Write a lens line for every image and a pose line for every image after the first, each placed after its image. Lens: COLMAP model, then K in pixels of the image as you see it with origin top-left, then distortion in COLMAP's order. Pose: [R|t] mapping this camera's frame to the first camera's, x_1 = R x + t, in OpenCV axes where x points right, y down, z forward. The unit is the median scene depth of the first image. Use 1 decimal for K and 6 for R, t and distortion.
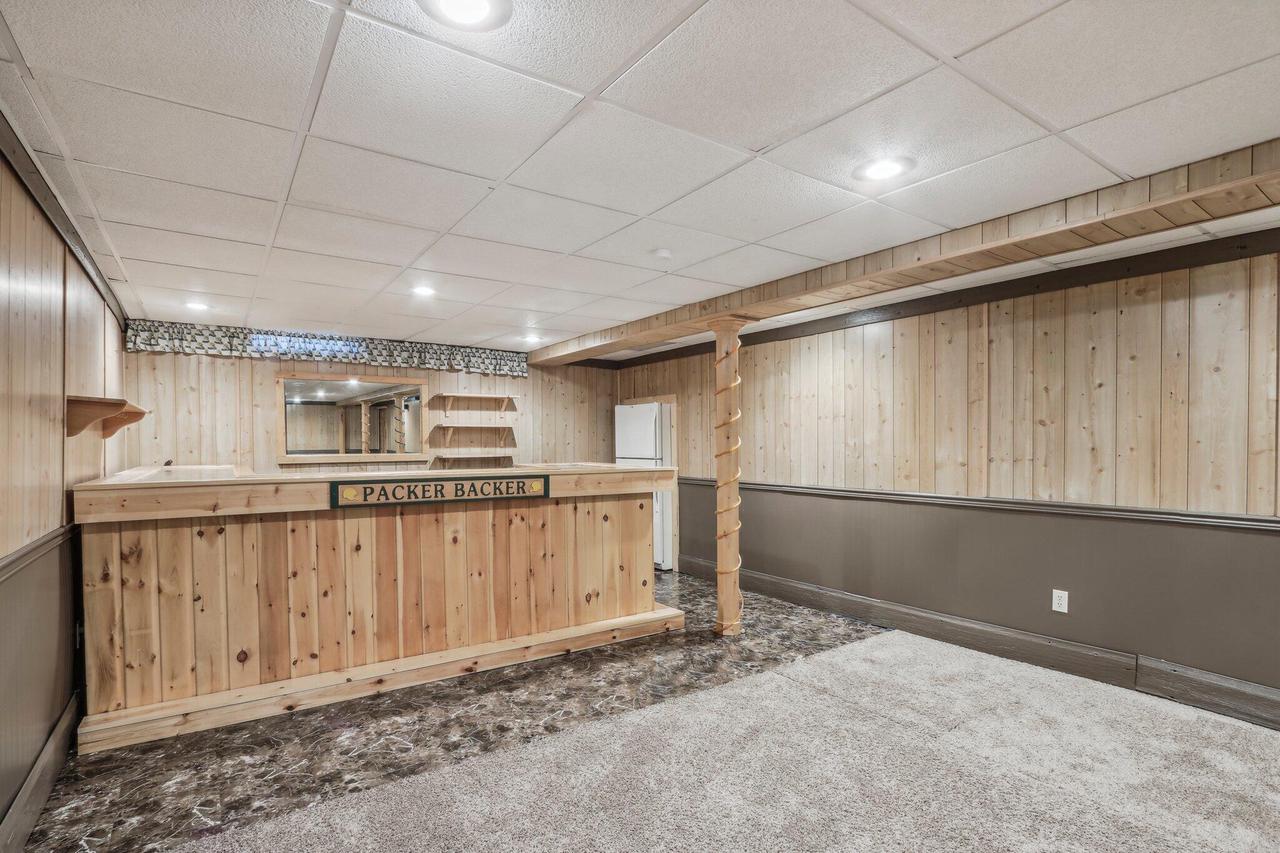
lens RADIAL K [[603.4, 0, 639.8], [0, 603.4, 439.5], [0, 0, 1]] dist [-0.012605, 0.003446]
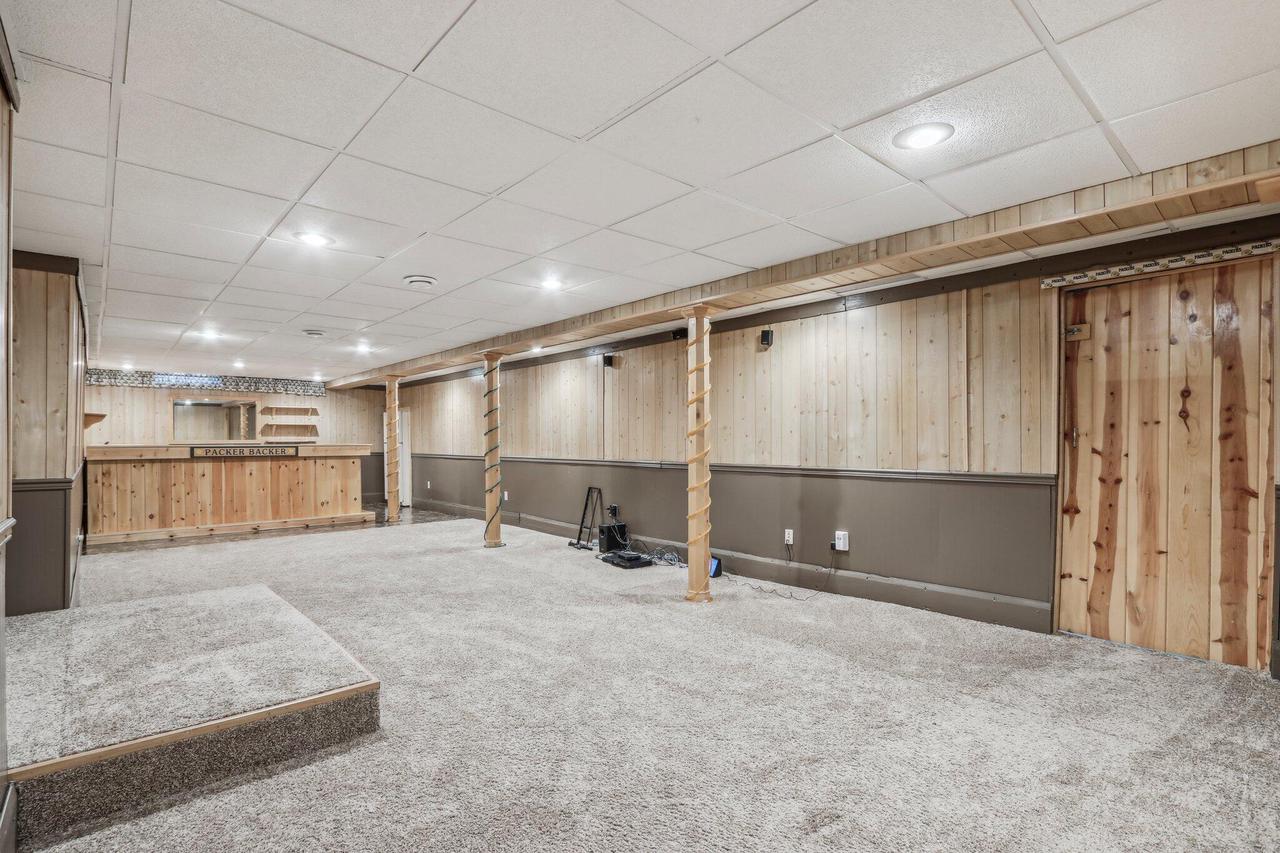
lens RADIAL K [[603.4, 0, 639.4], [0, 603.4, 425.7], [0, 0, 1]] dist [-0.012605, 0.003446]
pose [[0.992966, 0.002753, 0.118366, 0.801409], [-0.000532, 0.999823, -0.018795, 0.022179], [-0.118397, 0.018600, 0.992792, -1.303735]]
